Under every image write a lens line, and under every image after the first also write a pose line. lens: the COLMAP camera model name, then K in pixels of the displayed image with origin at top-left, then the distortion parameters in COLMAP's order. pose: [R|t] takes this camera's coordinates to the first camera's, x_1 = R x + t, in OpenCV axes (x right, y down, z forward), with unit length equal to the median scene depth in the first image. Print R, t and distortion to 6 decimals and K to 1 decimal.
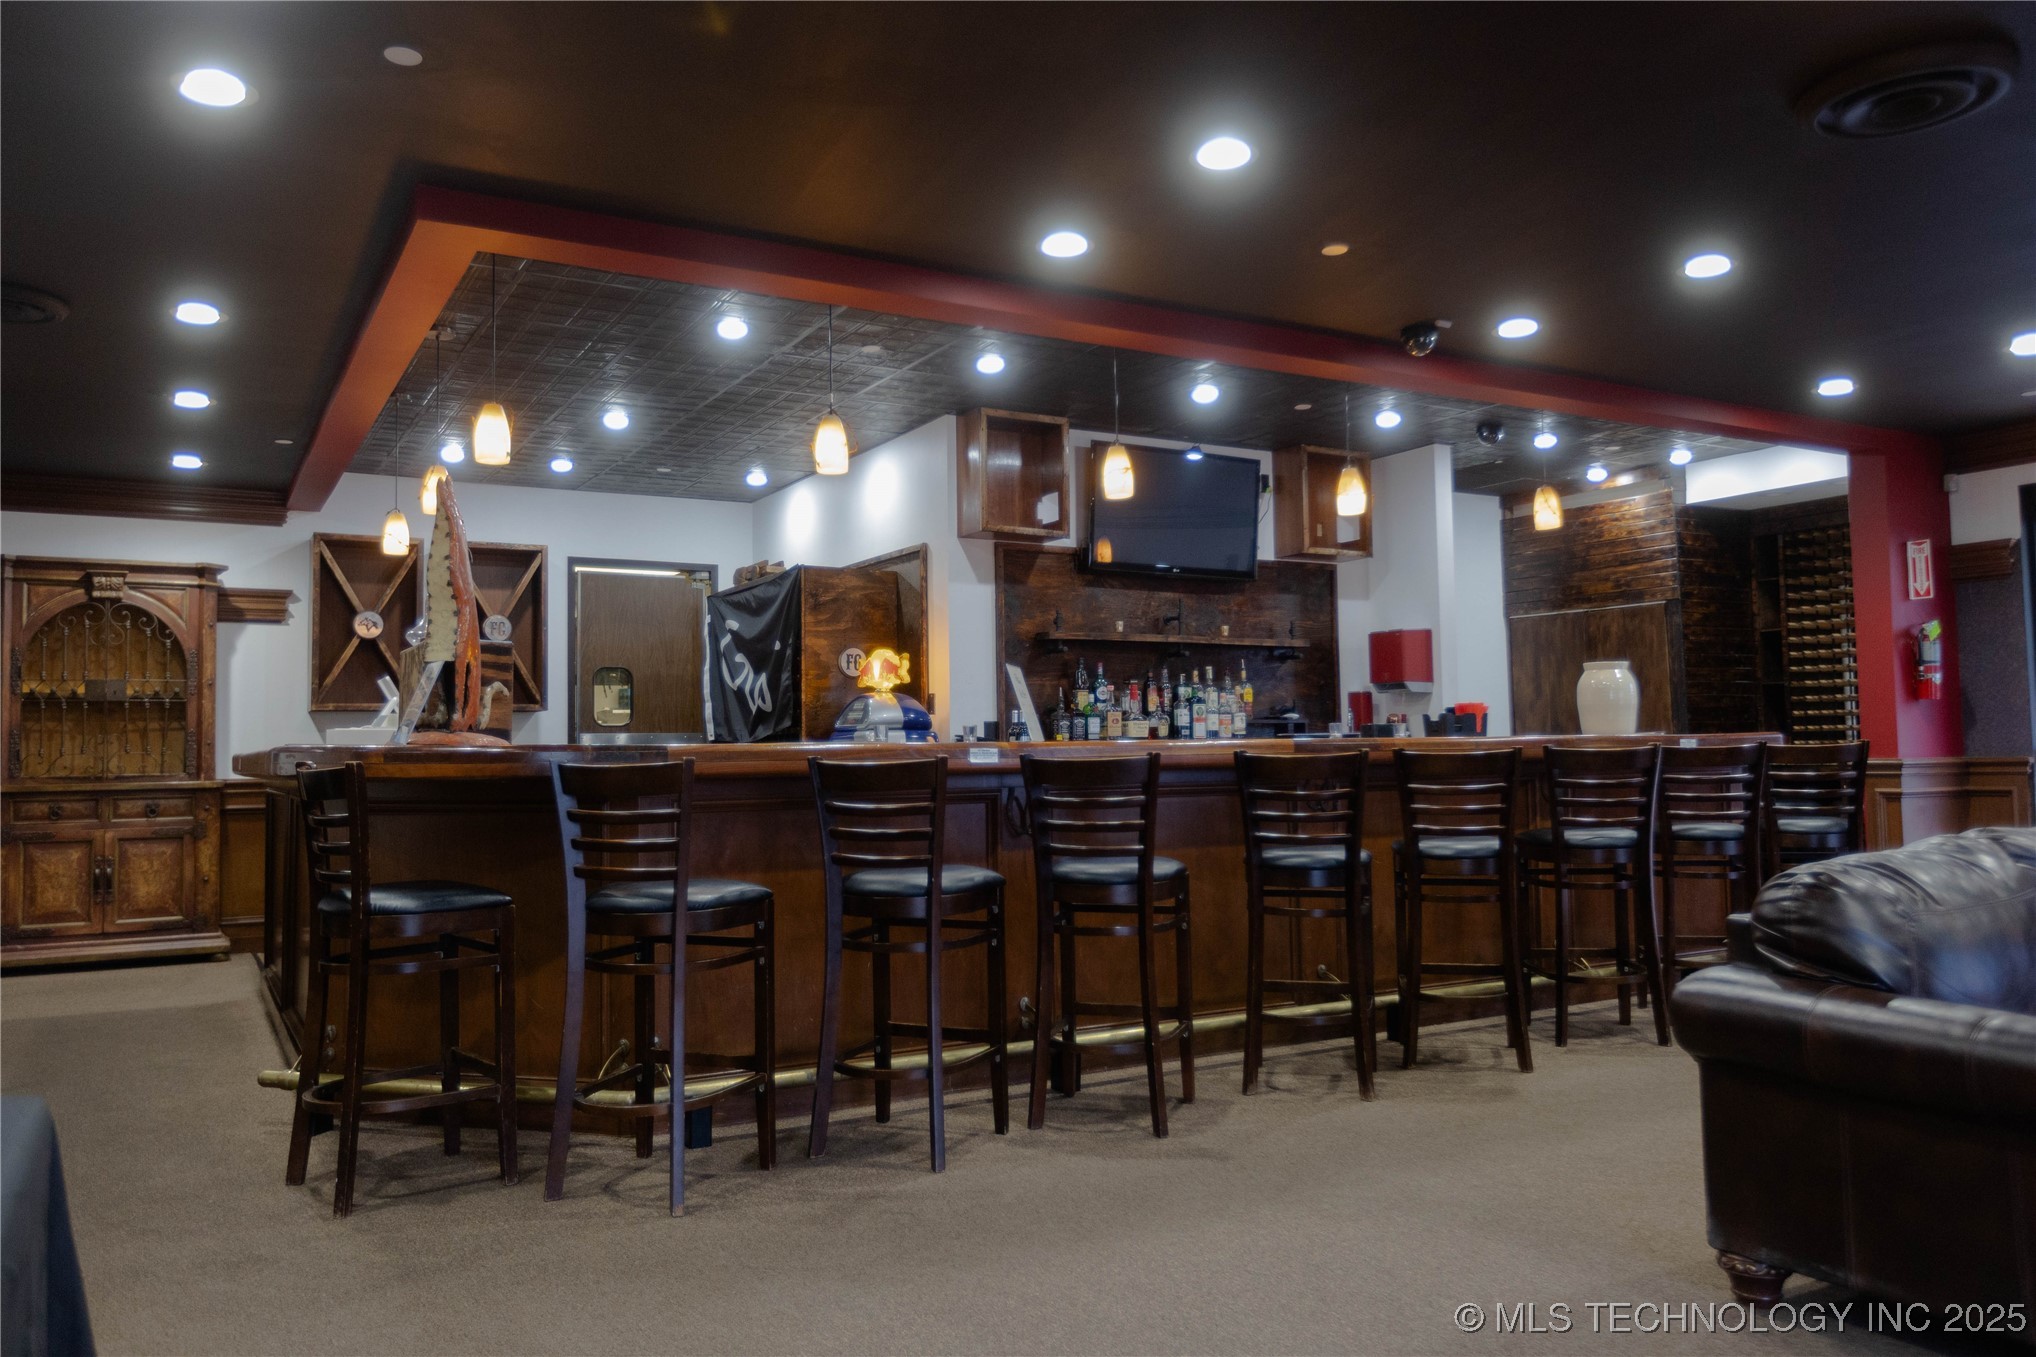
lens RADIAL K [[1458.5, 0, 1018.0], [0, 1458.5, 678.5], [0, 0, 1]] dist [-0.009694, -0.007268]
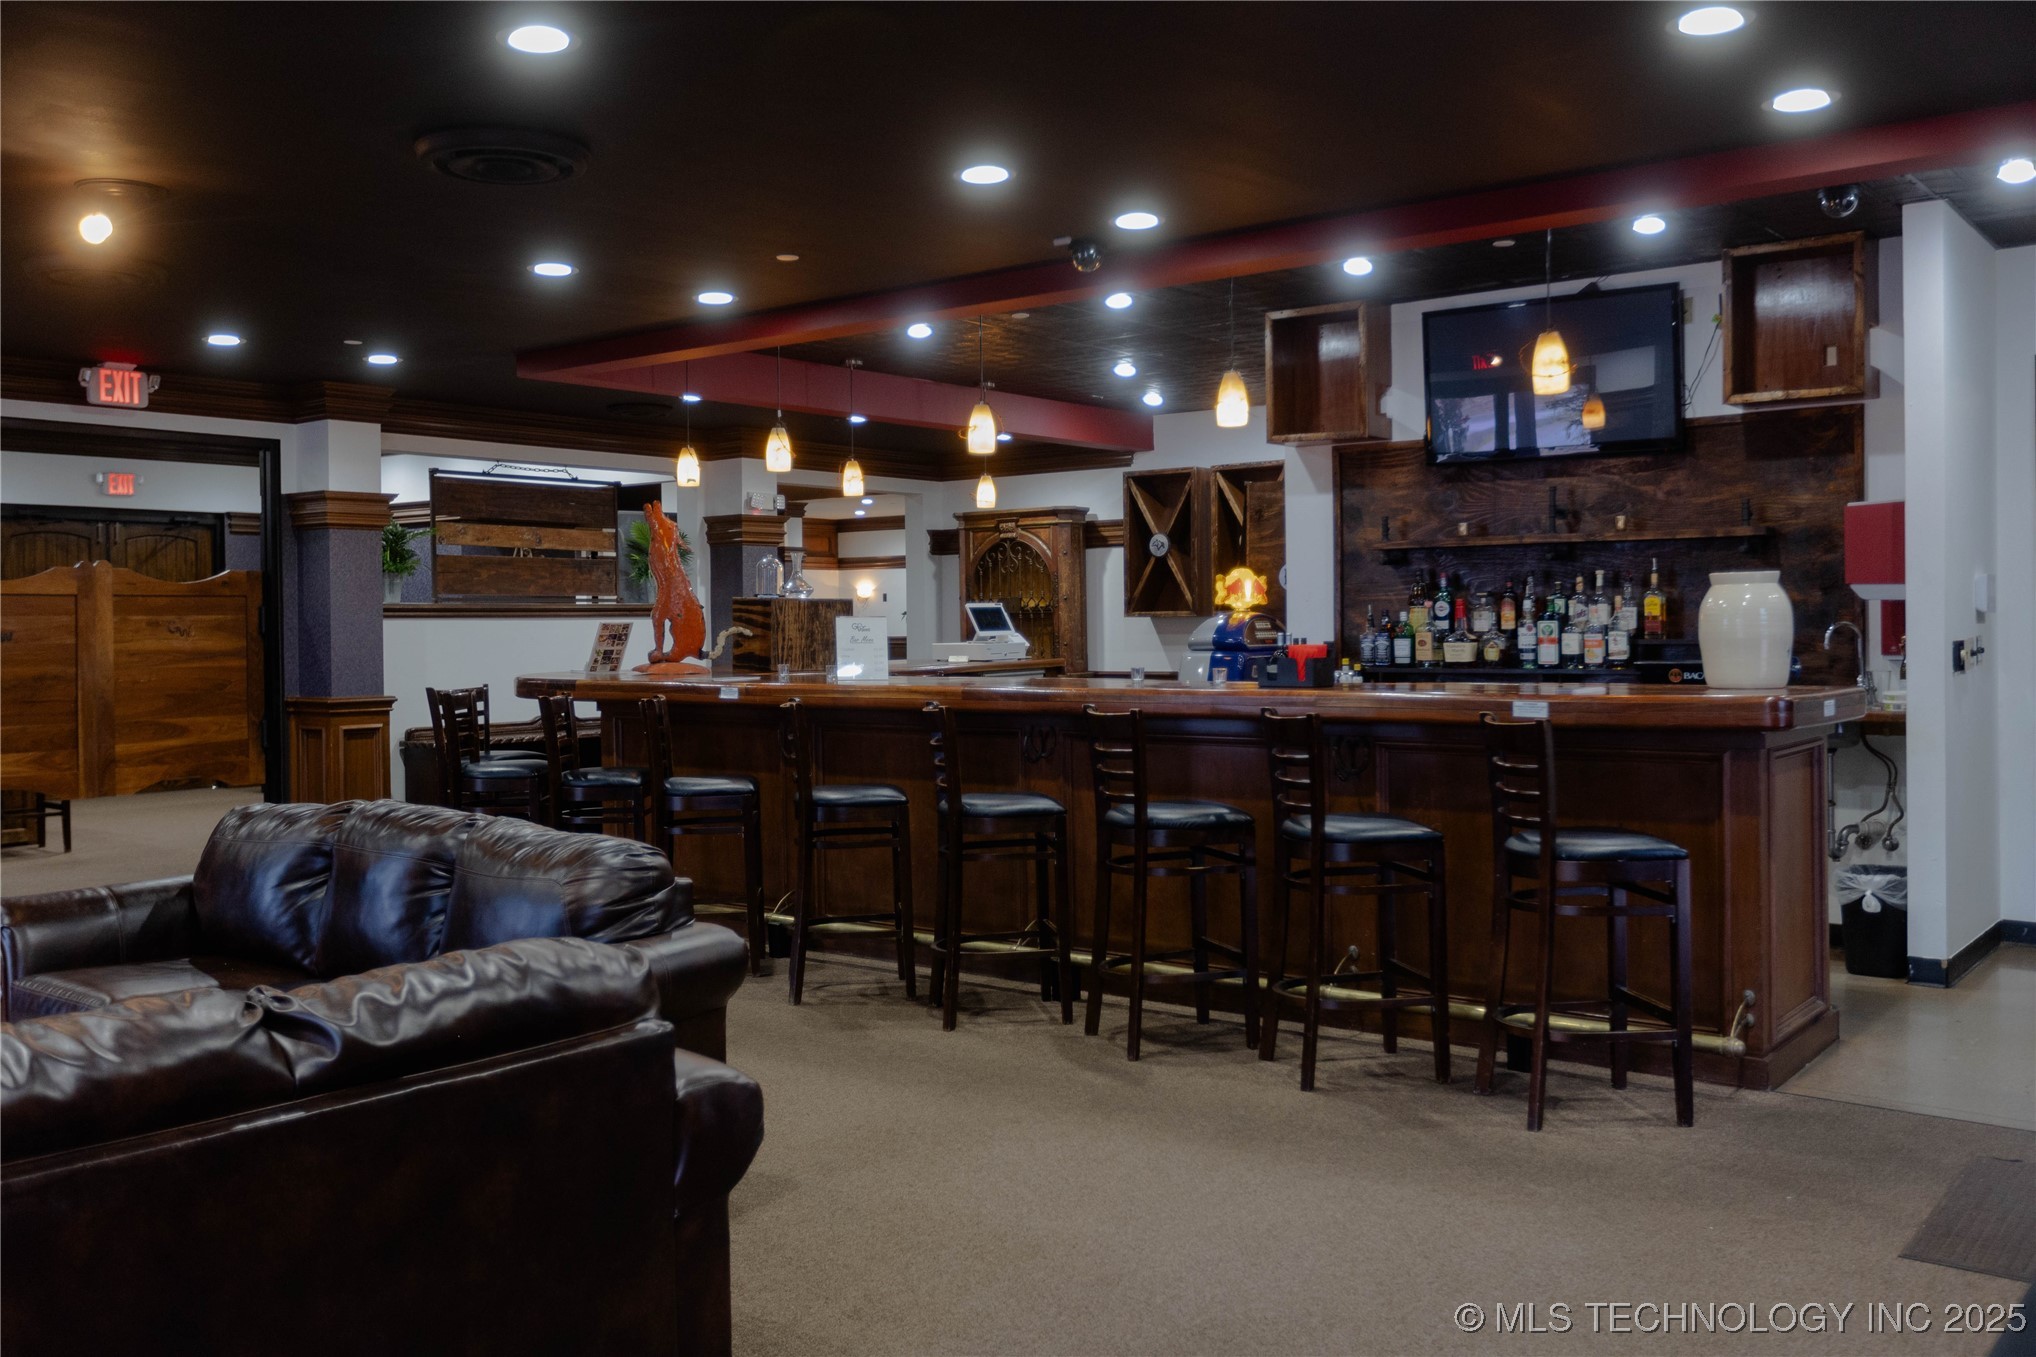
lens RADIAL K [[1811.9, 0, 1010.2], [0, 1811.9, 669.2], [0, 0, 1]] dist [-0.001949, 0.005675]
pose [[0.376508, 0.030892, -0.925898, 0.972835], [0.054049, 0.997009, 0.055243, -0.027995], [0.924836, -0.070843, 0.373712, 0.377573]]
